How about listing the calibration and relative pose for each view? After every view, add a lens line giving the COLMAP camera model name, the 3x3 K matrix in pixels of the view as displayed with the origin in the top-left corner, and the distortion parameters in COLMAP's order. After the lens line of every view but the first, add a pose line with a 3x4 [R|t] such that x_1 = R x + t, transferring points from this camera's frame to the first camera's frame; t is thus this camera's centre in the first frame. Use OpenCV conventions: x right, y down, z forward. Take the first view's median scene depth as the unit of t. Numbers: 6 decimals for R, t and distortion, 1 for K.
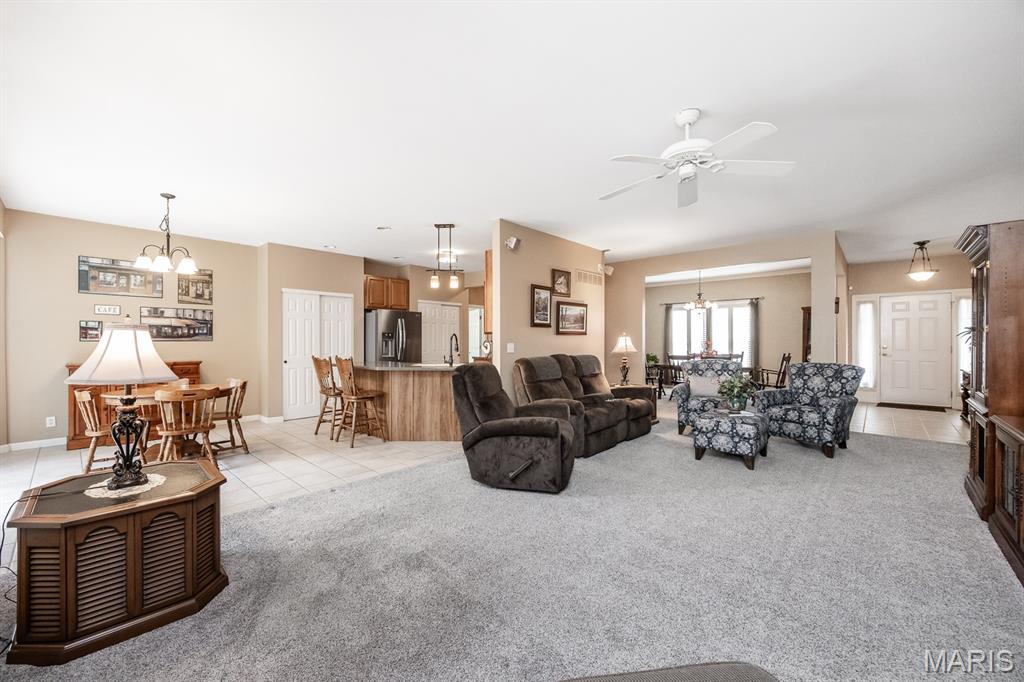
lens RADIAL K [[413.8, 0, 474.1], [0, 413.8, 339.3], [0, 0, 1]] dist [-0.003040, -0.000521]
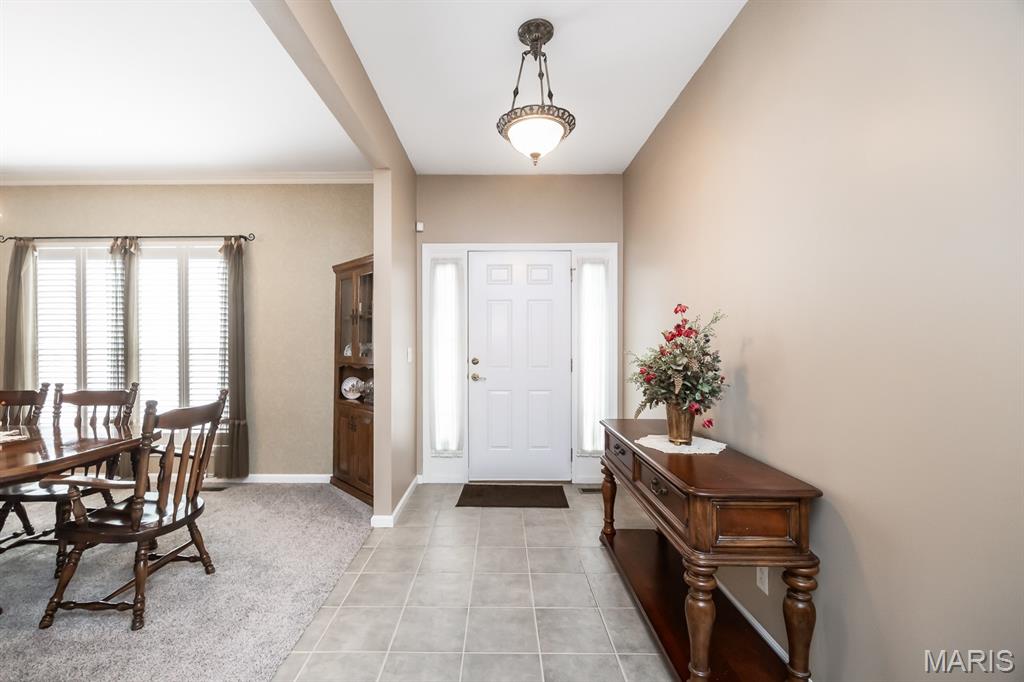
lens RADIAL K [[413.8, 0, 502.1], [0, 413.8, 342.8], [0, 0, 1]] dist [-0.003040, -0.000521]
pose [[0.717597, 0.008813, 0.696403, 0.800157], [-0.004521, 0.999958, -0.007996, 0.002894], [-0.696444, 0.002590, 0.717606, 0.745274]]
